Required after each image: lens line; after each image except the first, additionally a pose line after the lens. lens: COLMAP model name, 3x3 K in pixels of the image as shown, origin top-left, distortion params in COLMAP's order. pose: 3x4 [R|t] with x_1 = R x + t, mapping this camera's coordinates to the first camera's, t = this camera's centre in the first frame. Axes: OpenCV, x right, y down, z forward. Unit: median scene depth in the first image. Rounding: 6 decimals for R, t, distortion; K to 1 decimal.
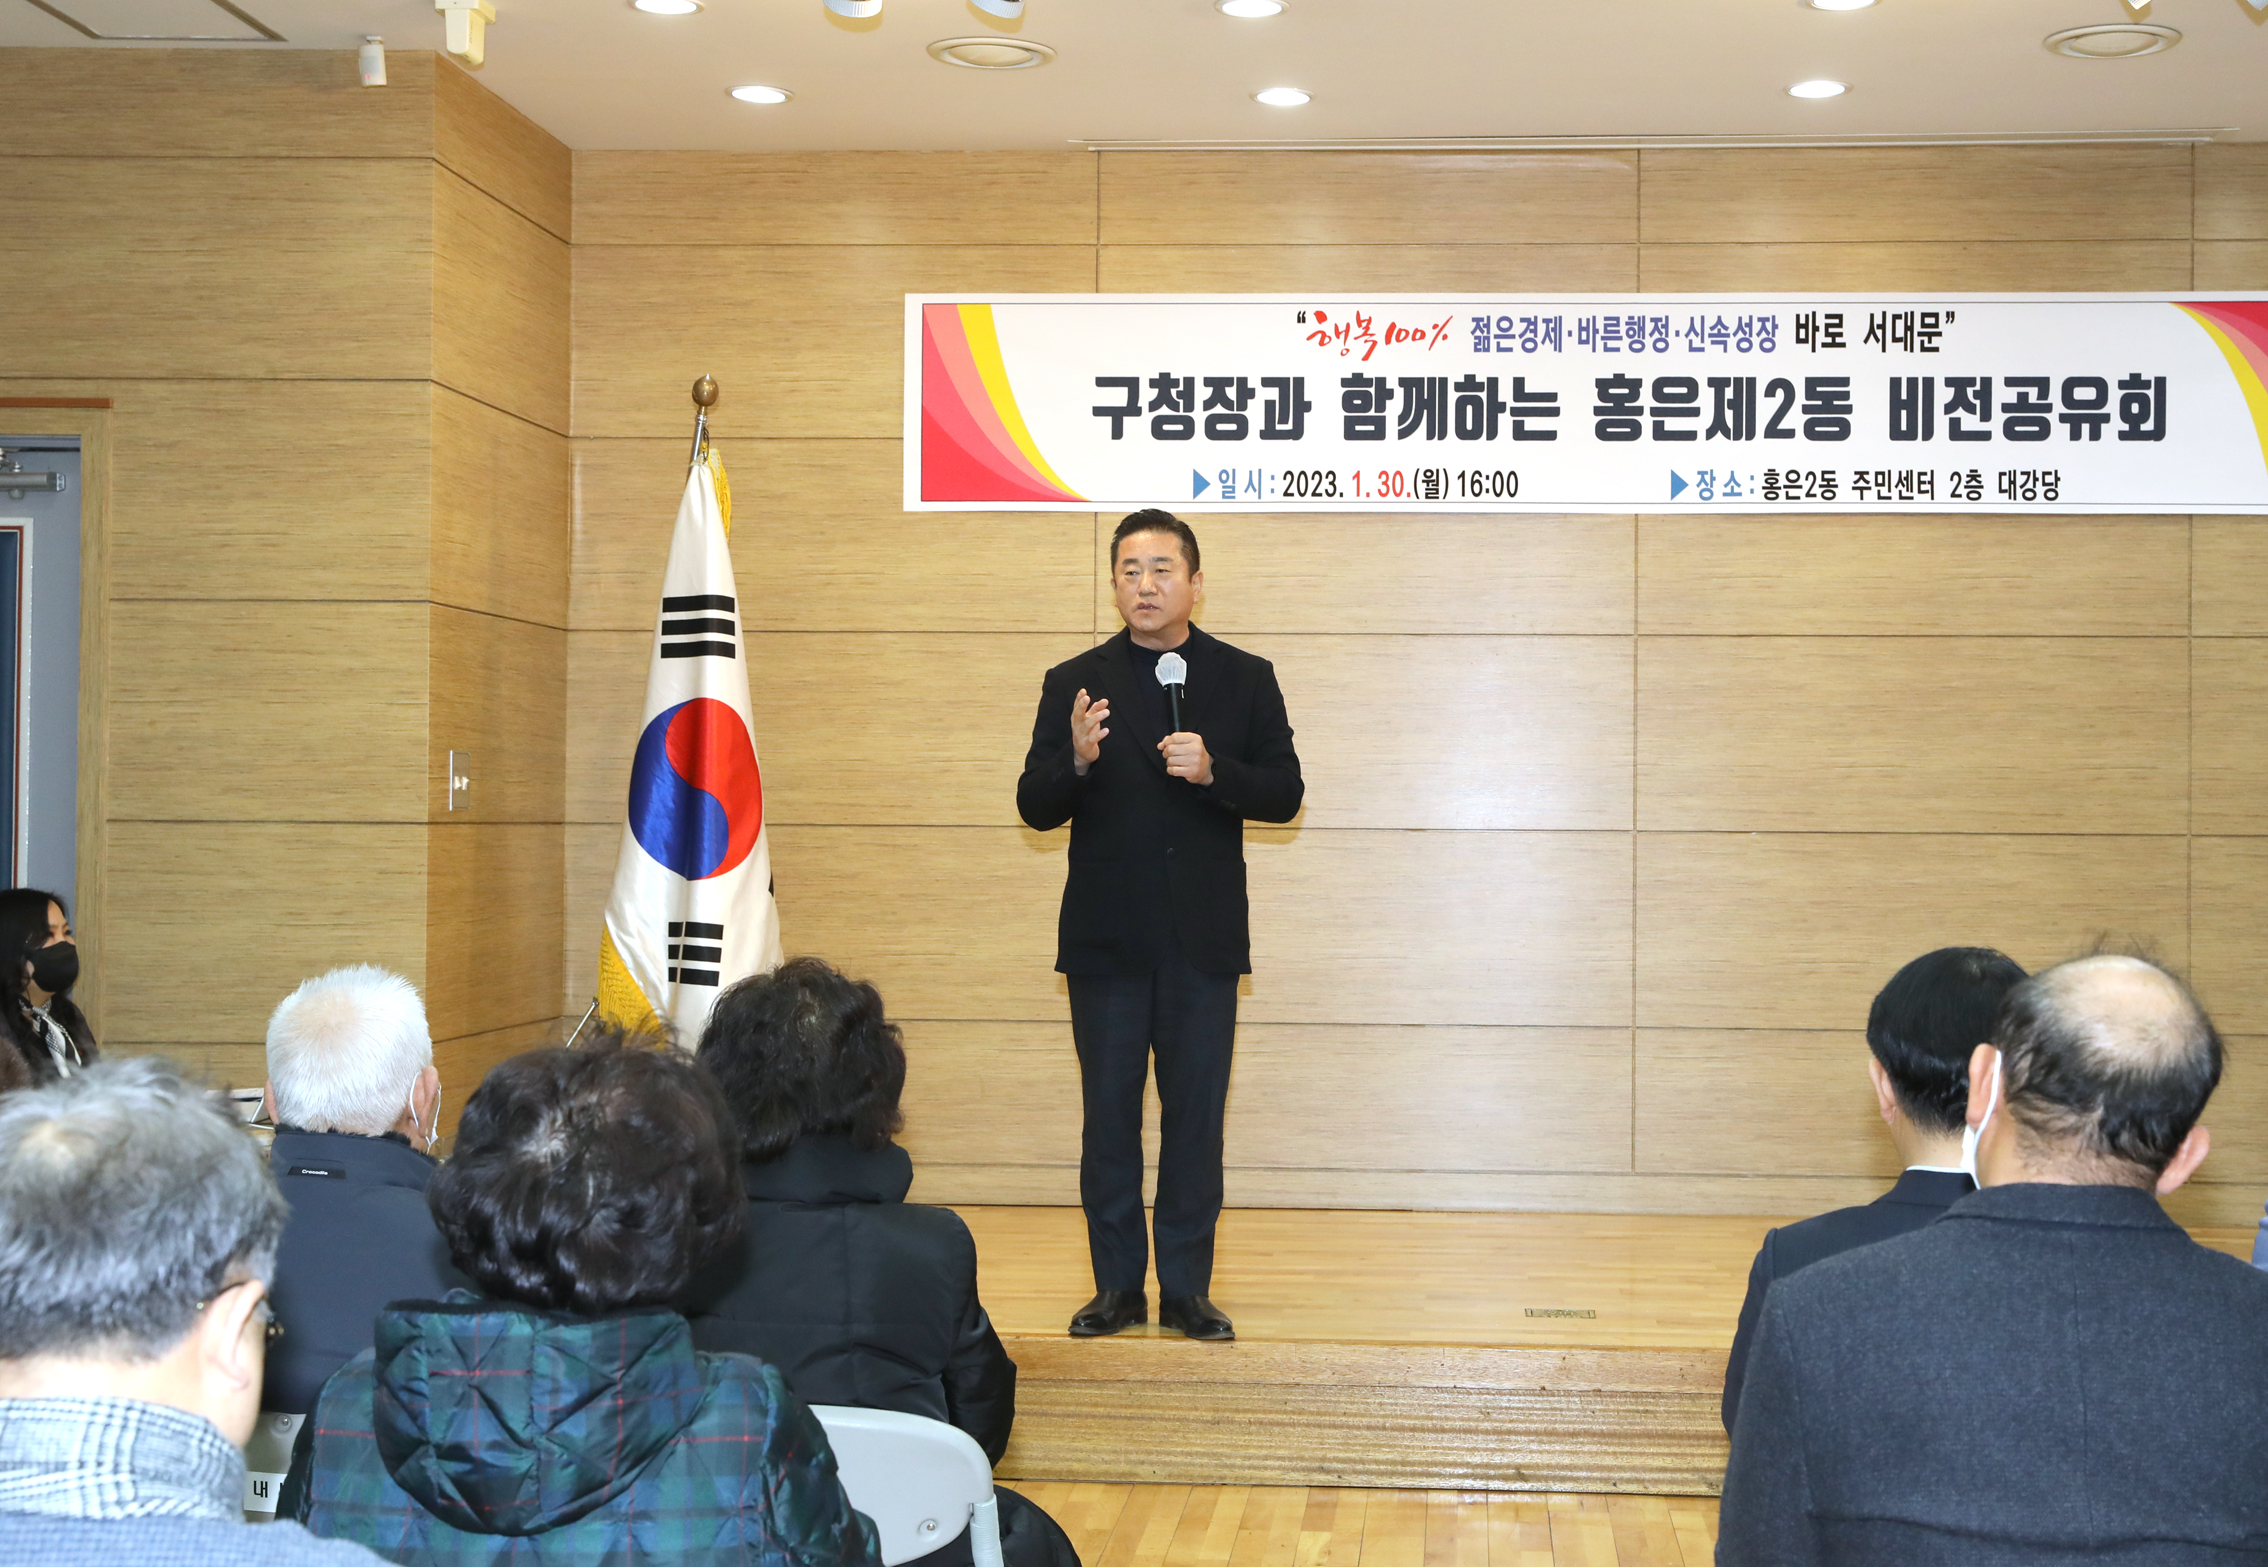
lens RADIAL K [[3350.3, 0, 1301.7], [0, 3350.3, 768.2], [0, 0, 1]] dist [0.059147, 0.134228]
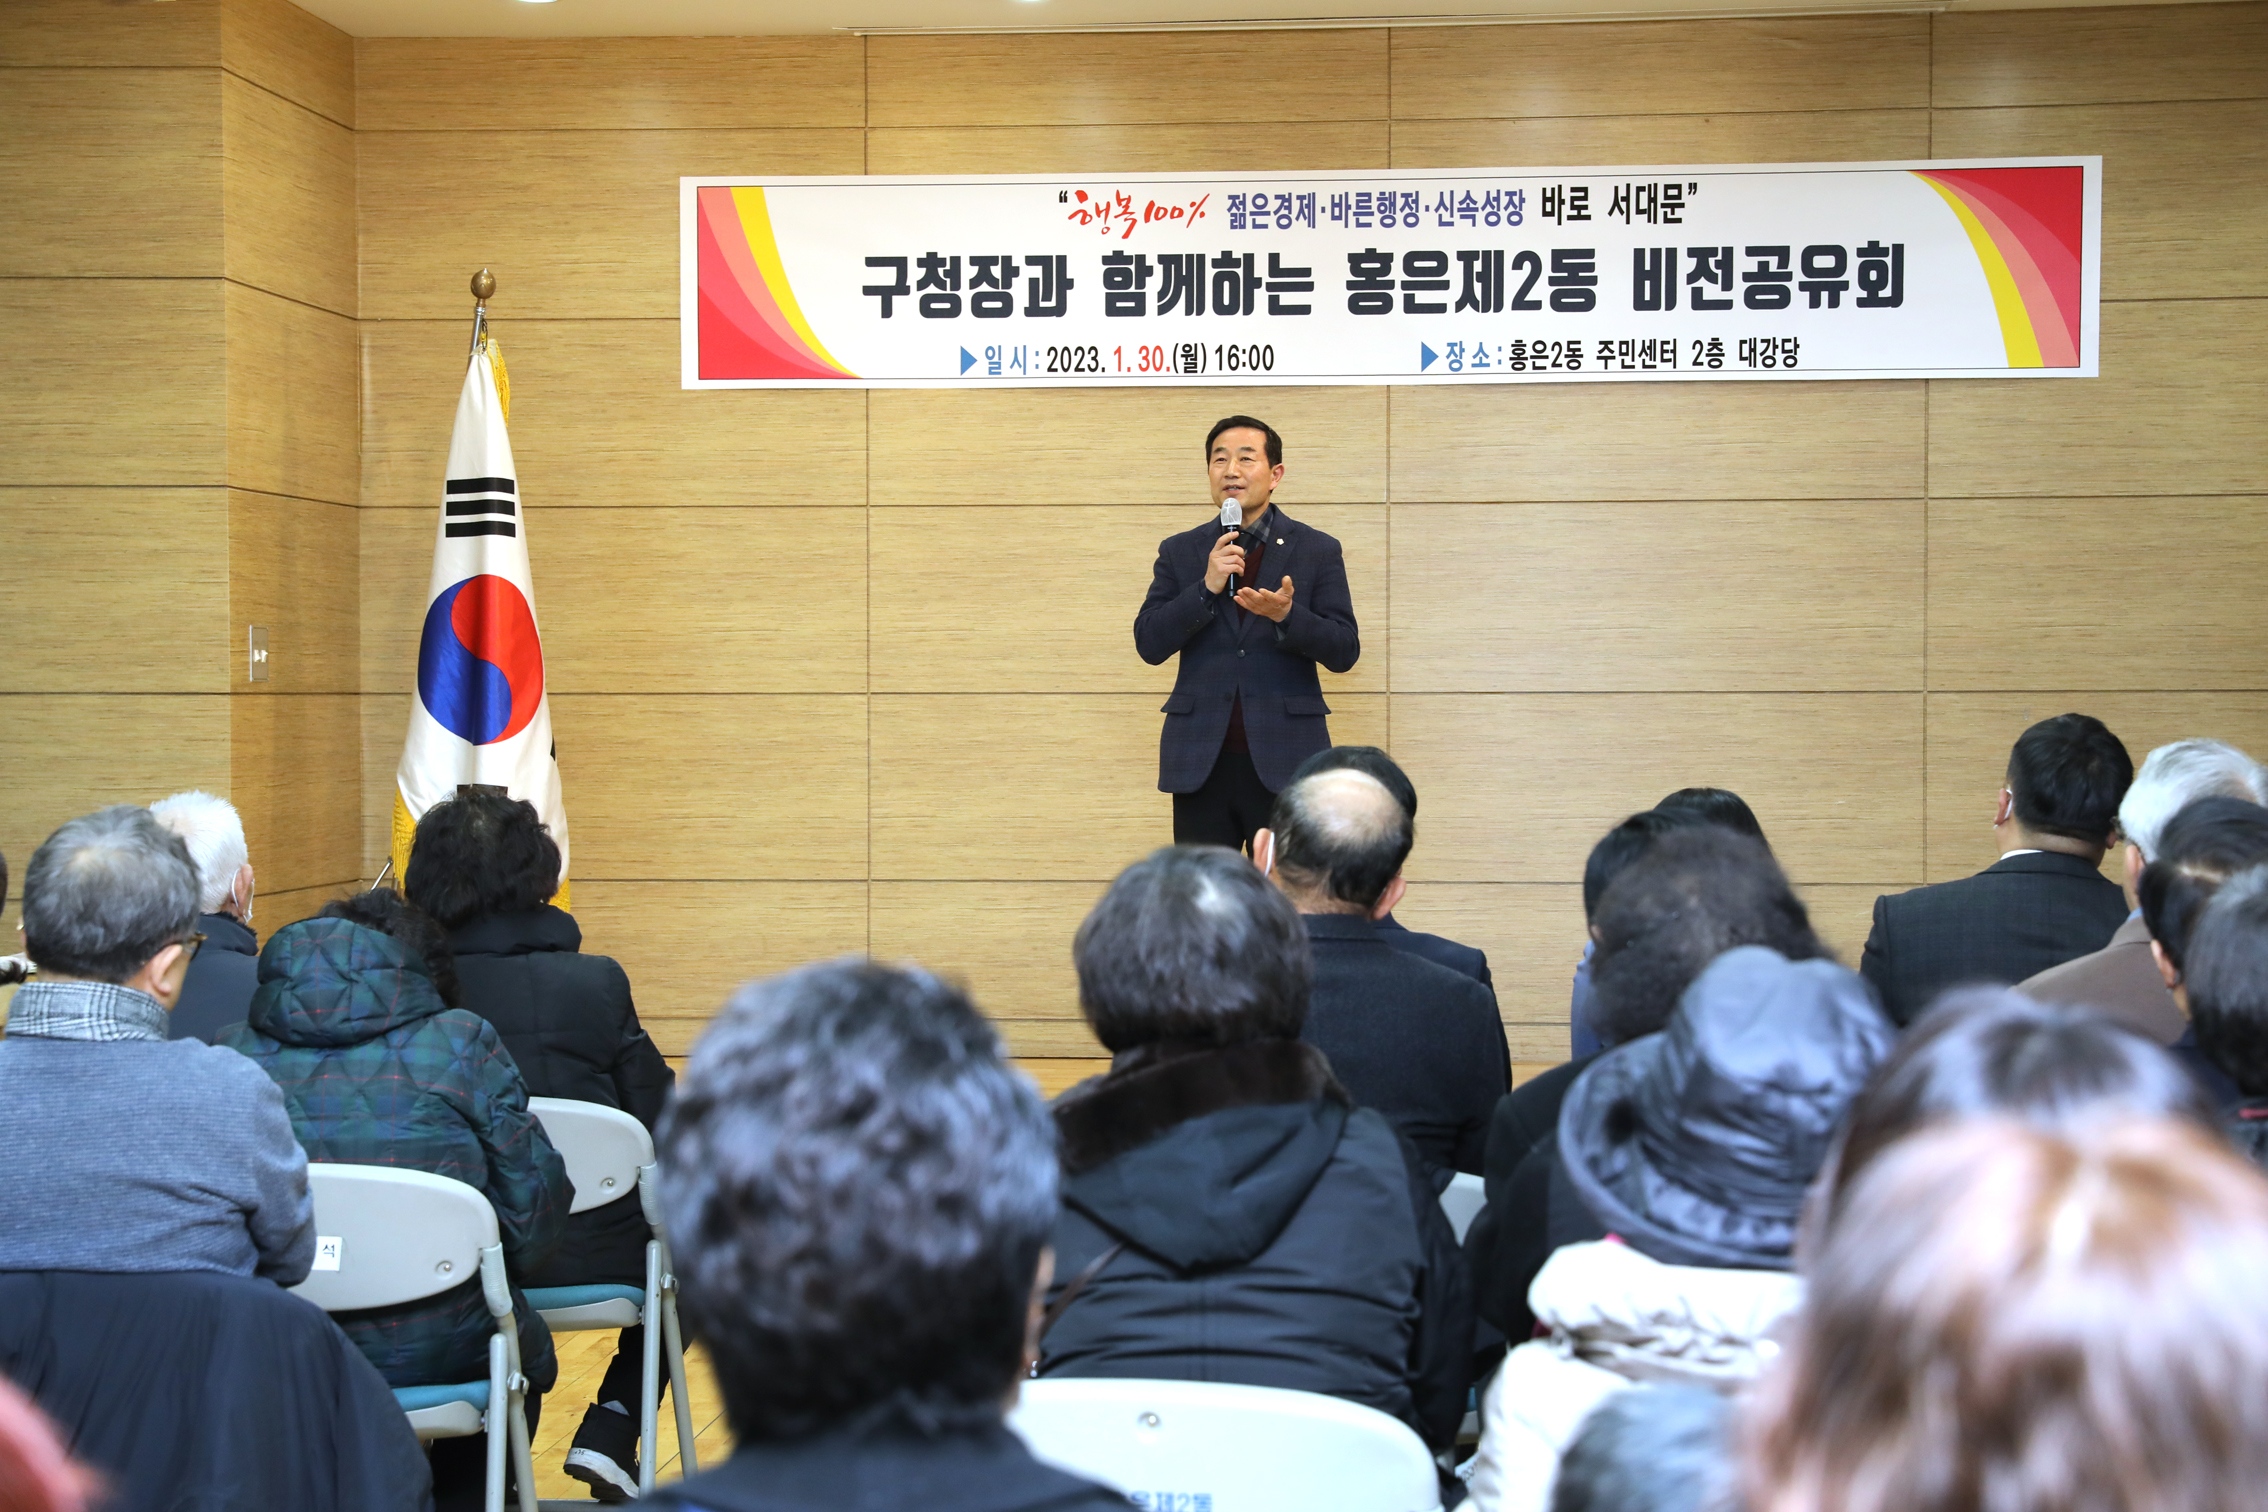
lens RADIAL K [[4209.7, 0, 1140.0], [0, 4209.7, 759.8], [0, 0, 1]] dist [0.205834, 0.227747]
pose [[0.999215, -0.007864, -0.038839, 0.073066], [0.009119, 0.999438, 0.032267, -0.003250], [0.038564, -0.032596, 0.998724, -0.303490]]
